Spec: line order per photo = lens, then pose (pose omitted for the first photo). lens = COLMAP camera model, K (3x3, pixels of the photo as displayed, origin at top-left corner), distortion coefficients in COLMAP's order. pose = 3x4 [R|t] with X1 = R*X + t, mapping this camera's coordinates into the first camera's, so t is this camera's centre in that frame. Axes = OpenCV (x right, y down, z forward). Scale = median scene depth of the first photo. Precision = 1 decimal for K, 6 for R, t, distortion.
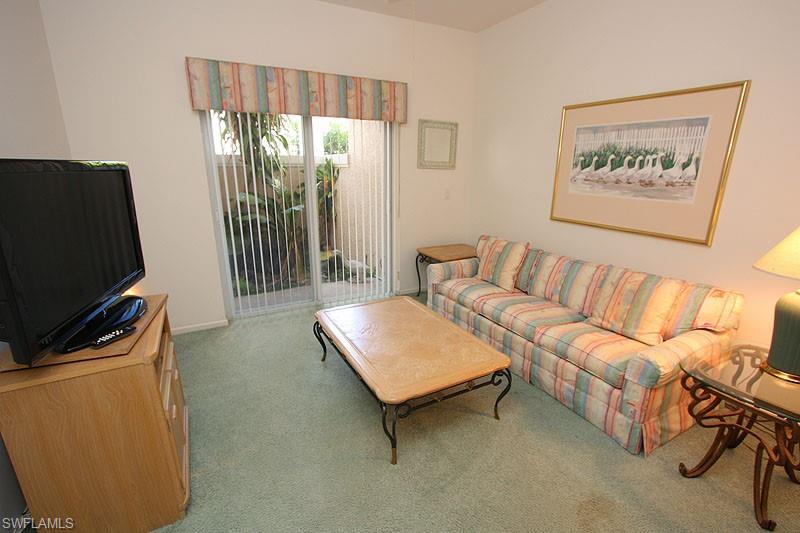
lens RADIAL K [[372.9, 0, 400.0], [0, 372.9, 266.5], [0, 0, 1]] dist [-0.004628, -0.000716]
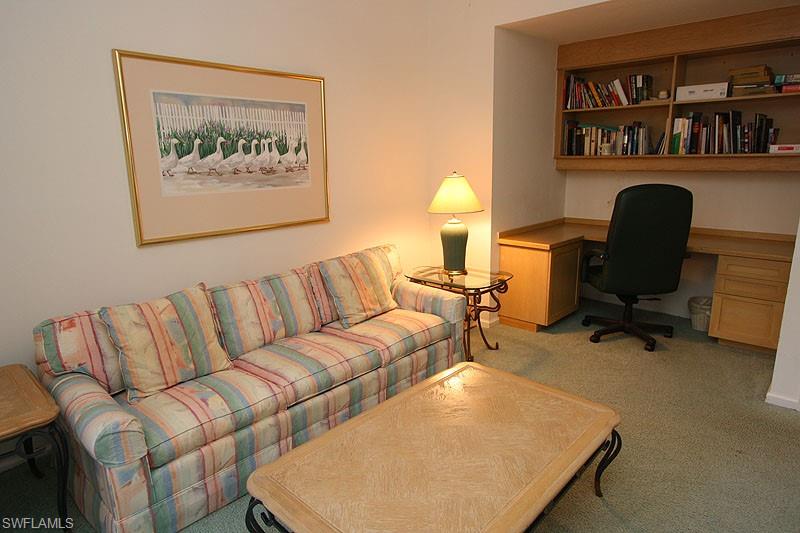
lens RADIAL K [[492.2, 0, 410.5], [0, 492.2, 266.0], [0, 0, 1]] dist [0.001965, 0.001844]
pose [[-0.331995, -0.202656, 0.921255, -0.545368], [0.268790, 0.915834, 0.298328, -0.267821], [-0.904175, 0.346667, -0.249580, 1.039927]]
